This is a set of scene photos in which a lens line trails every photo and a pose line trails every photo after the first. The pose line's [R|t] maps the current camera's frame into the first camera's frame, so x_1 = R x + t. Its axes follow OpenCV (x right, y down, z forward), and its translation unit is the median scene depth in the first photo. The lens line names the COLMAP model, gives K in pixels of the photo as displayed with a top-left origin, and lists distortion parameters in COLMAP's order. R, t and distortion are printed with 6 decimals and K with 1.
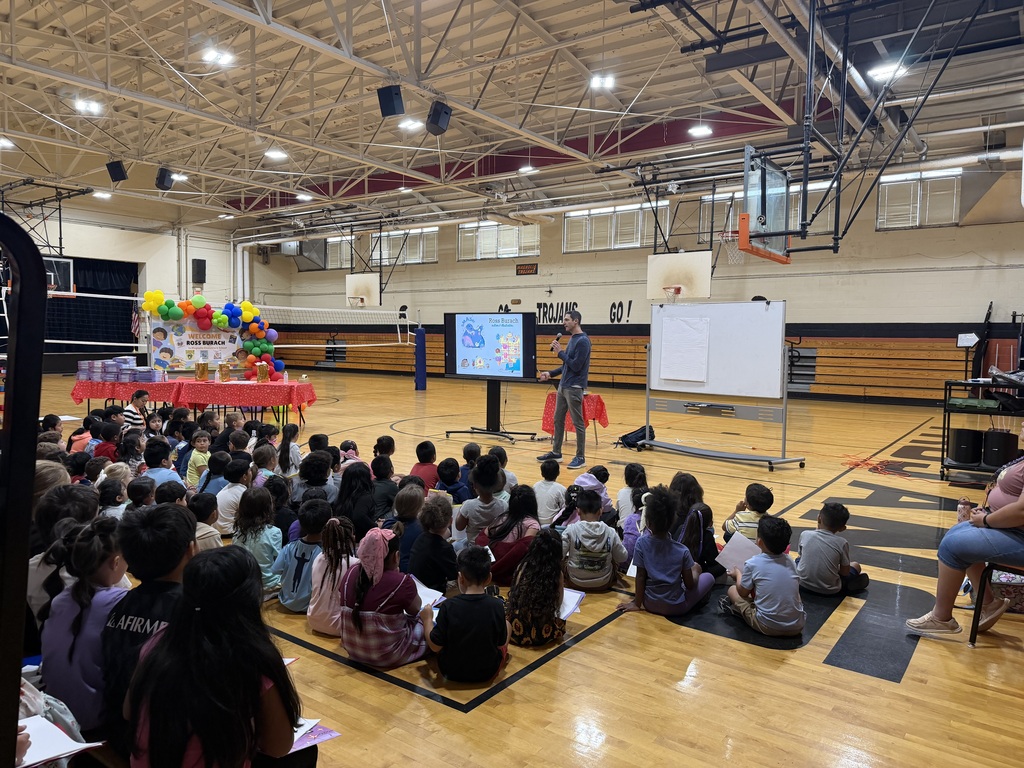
lens RADIAL K [[711.9, 0, 516.9], [0, 711.9, 384.2], [0, 0, 1]] dist [0.077672, -0.096955]
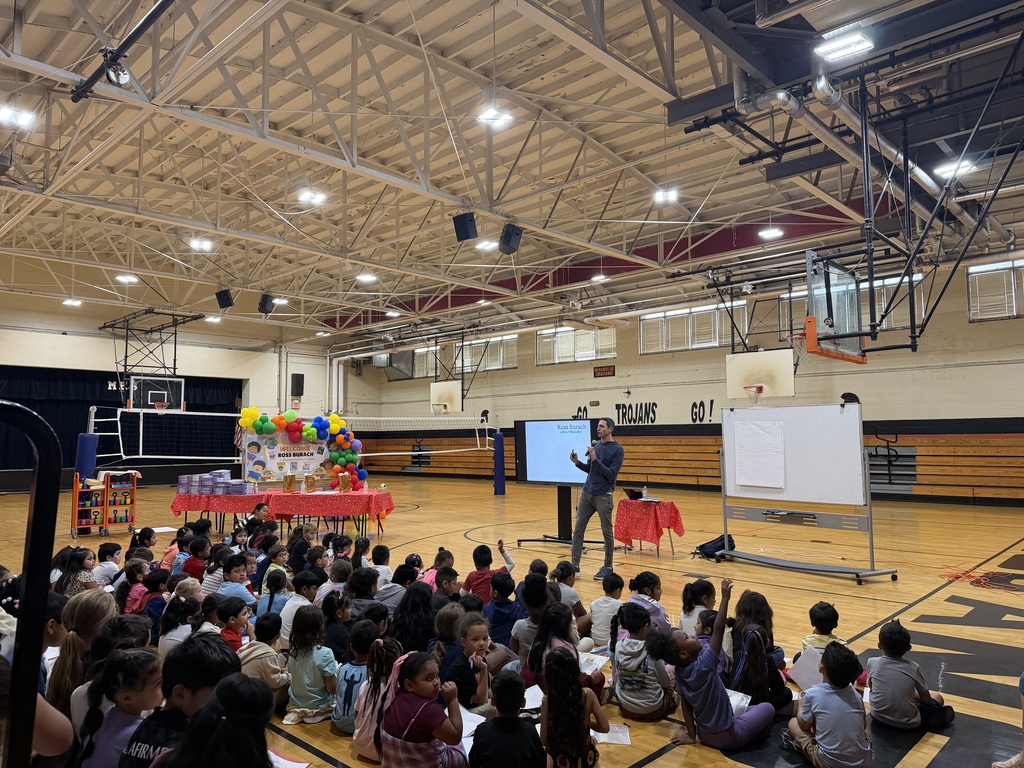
lens RADIAL K [[711.9, 0, 516.4], [0, 711.9, 391.2], [0, 0, 1]] dist [0.077672, -0.096955]
pose [[0.992108, -0.031091, -0.121473, 0.017515], [0.014963, 0.991204, -0.131491, -0.005843], [0.124492, 0.128636, 0.983847, -0.005924]]
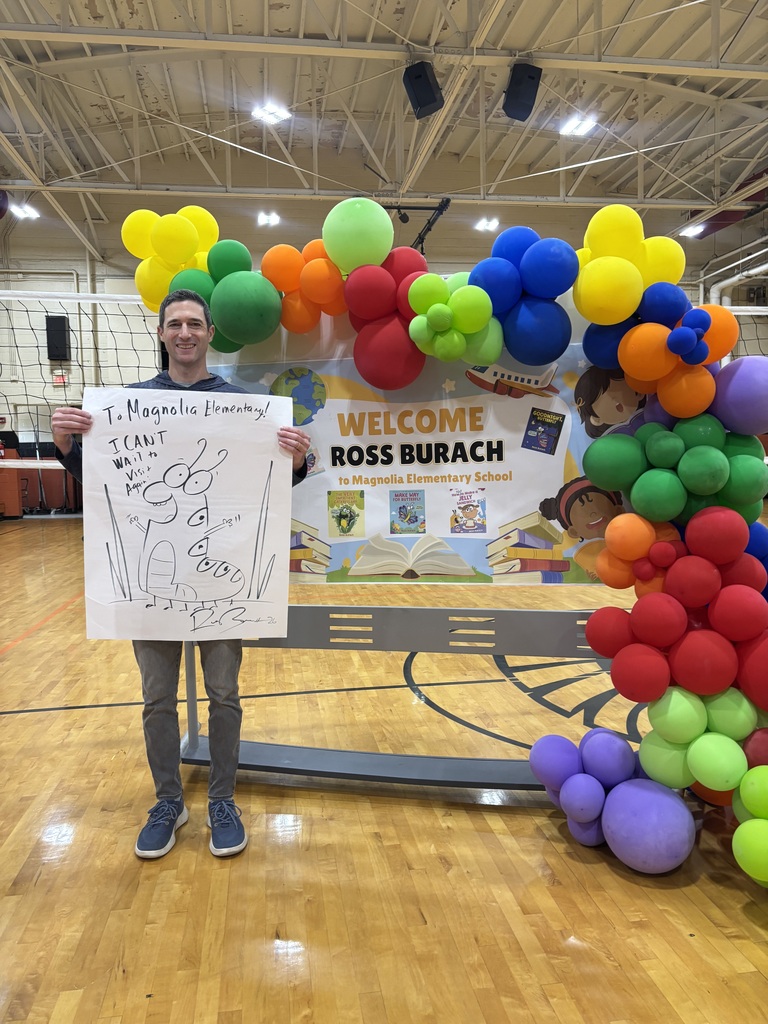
lens RADIAL K [[778.7, 0, 385.2], [0, 778.7, 505.6], [0, 0, 1]] dist [0.029574, -0.000433]
pose [[0.707288, 0.017107, -0.706718, -0.249787], [-0.014793, 0.999846, 0.009398, -0.039417], [0.706771, 0.003807, 0.707433, 0.740214]]
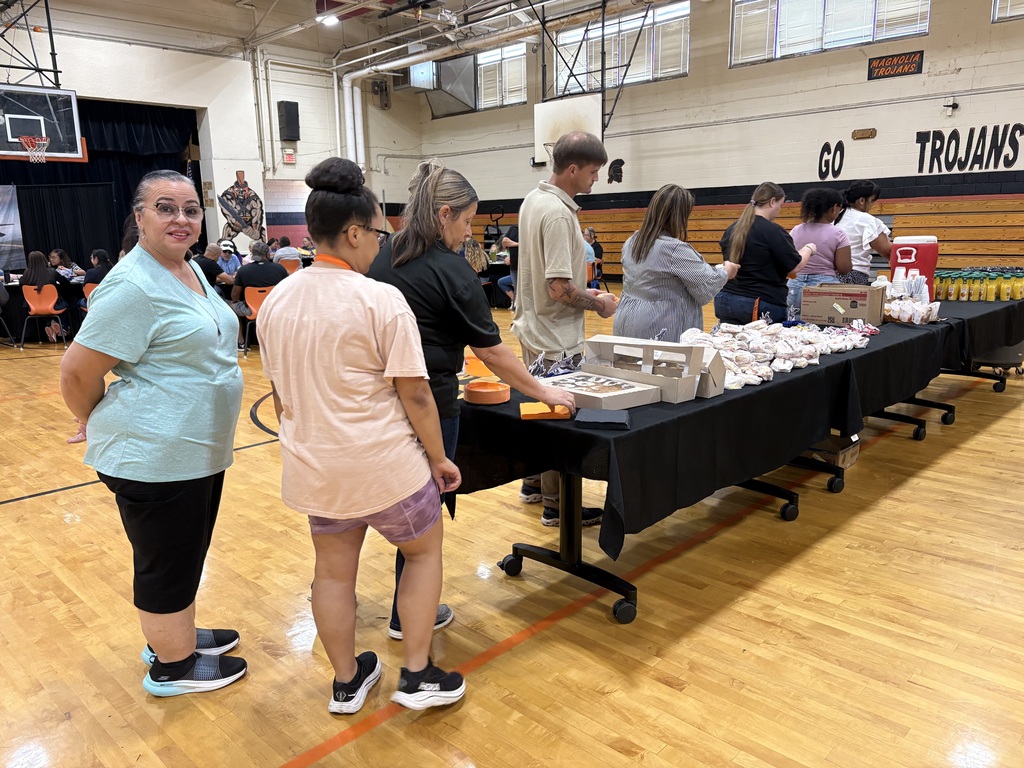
lens RADIAL K [[771.1, 0, 507.6], [0, 771.1, 392.2], [0, 0, 1]] dist [0.019361, -0.017002]
pose [[0.990114, -0.007484, -0.140062, -0.310989], [0.028228, 0.988777, 0.146708, -0.033370], [0.137392, -0.149212, 0.979214, 0.644420]]
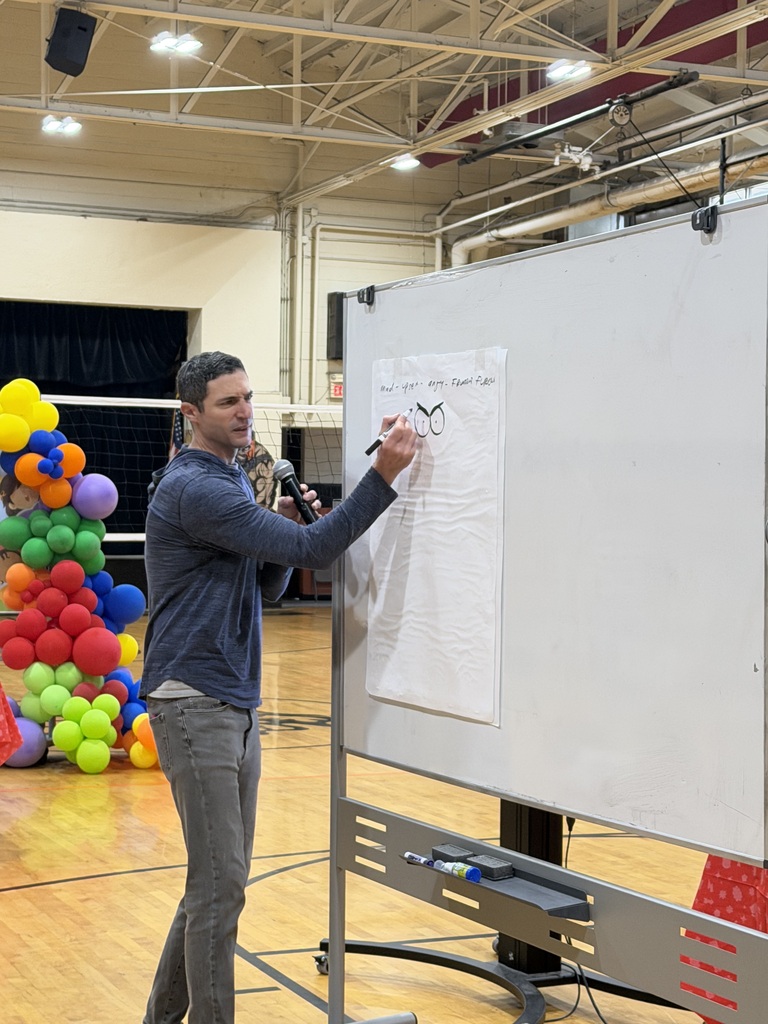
lens RADIAL K [[2026.0, 0, 381.2], [0, 2026.0, 520.9], [0, 0, 1]] dist [0.172660, 0.000000]
pose [[0.858132, 0.000159, -0.513429, 0.154706], [-0.033928, 0.997832, -0.056398, -0.015516], [0.512307, 0.065816, 0.856277, 0.334986]]
